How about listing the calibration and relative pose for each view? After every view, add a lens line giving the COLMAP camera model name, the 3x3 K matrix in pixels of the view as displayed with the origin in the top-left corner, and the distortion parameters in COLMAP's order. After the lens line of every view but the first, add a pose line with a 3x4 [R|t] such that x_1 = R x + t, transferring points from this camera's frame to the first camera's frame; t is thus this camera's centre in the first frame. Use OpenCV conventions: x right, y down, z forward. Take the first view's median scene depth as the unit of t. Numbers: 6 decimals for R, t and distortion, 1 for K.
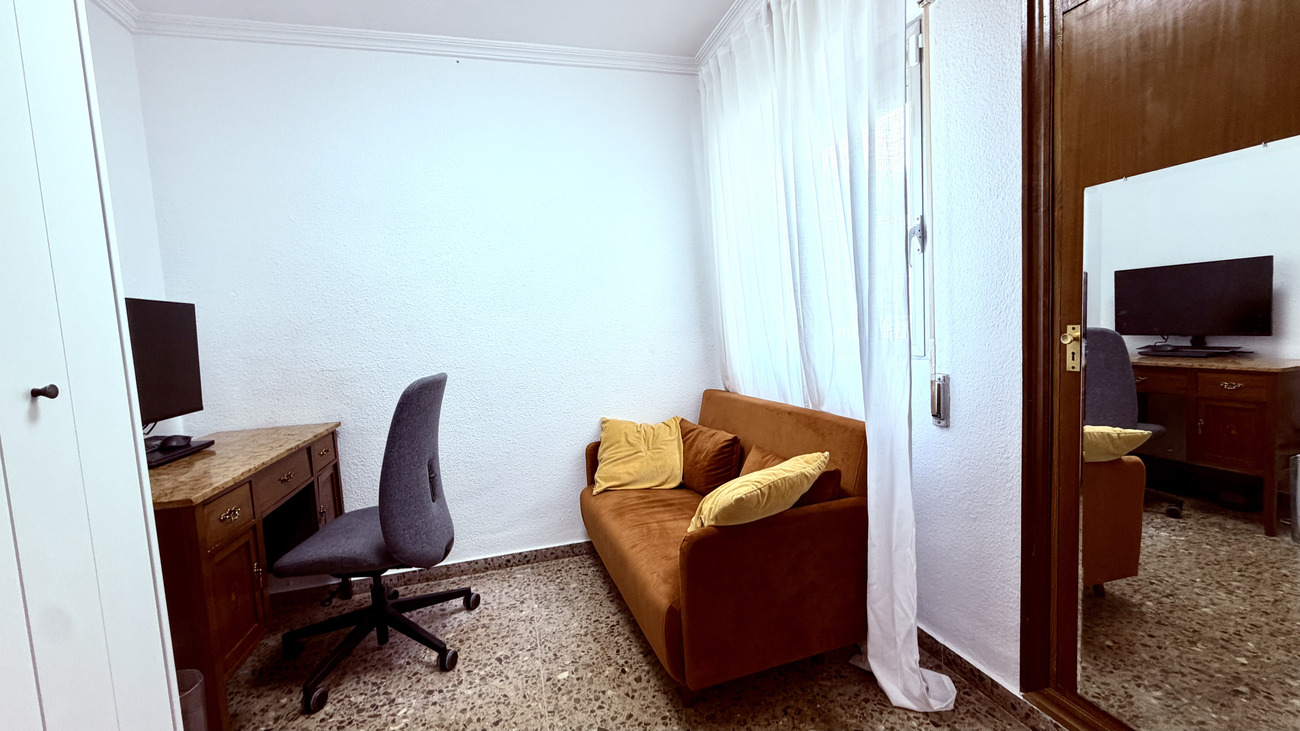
lens RADIAL K [[518.4, 0, 650.0], [0, 518.4, 365.5], [0, 0, 1]] dist [-0.000072, 0.000115]
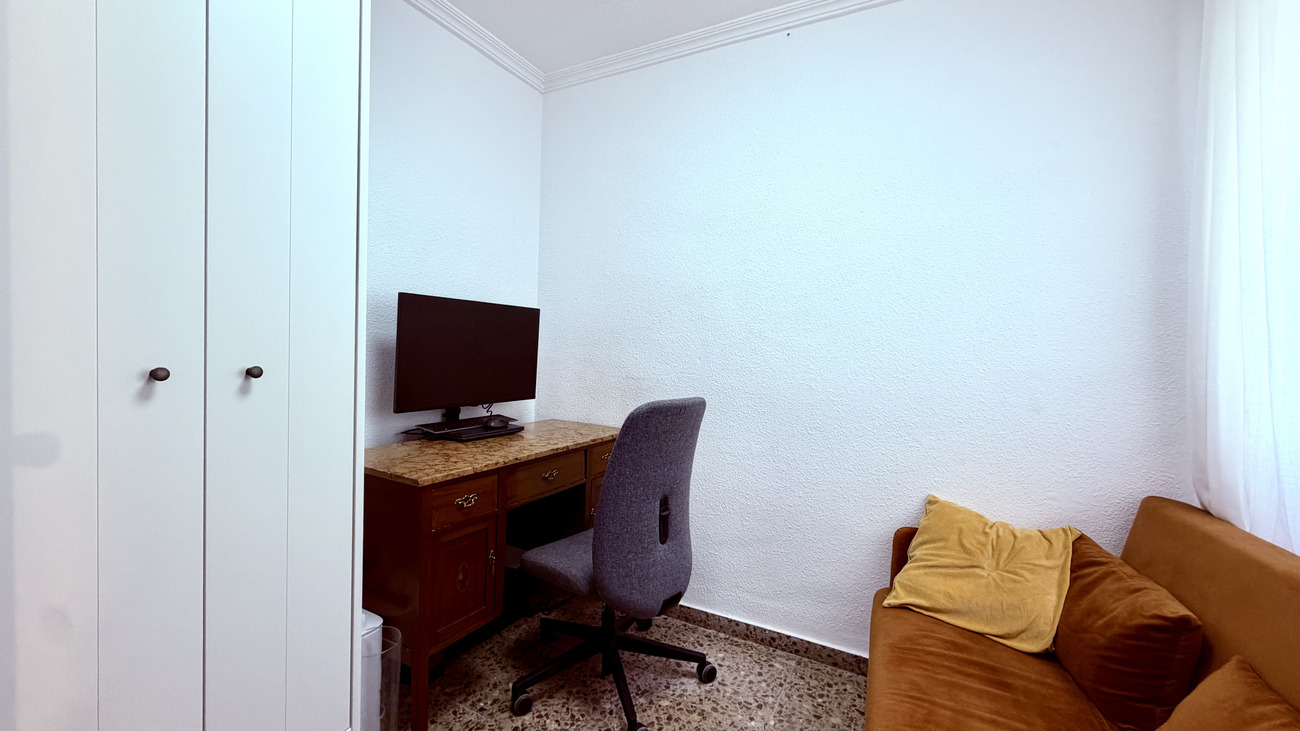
lens RADIAL K [[518.4, 0, 650.0], [0, 518.4, 365.5], [0, 0, 1]] dist [-0.000072, 0.000115]
pose [[0.714249, 0.104930, -0.691981, 0.111132], [-0.128196, 0.991585, 0.018039, -0.037013], [0.688051, 0.075825, 0.721690, 0.277183]]
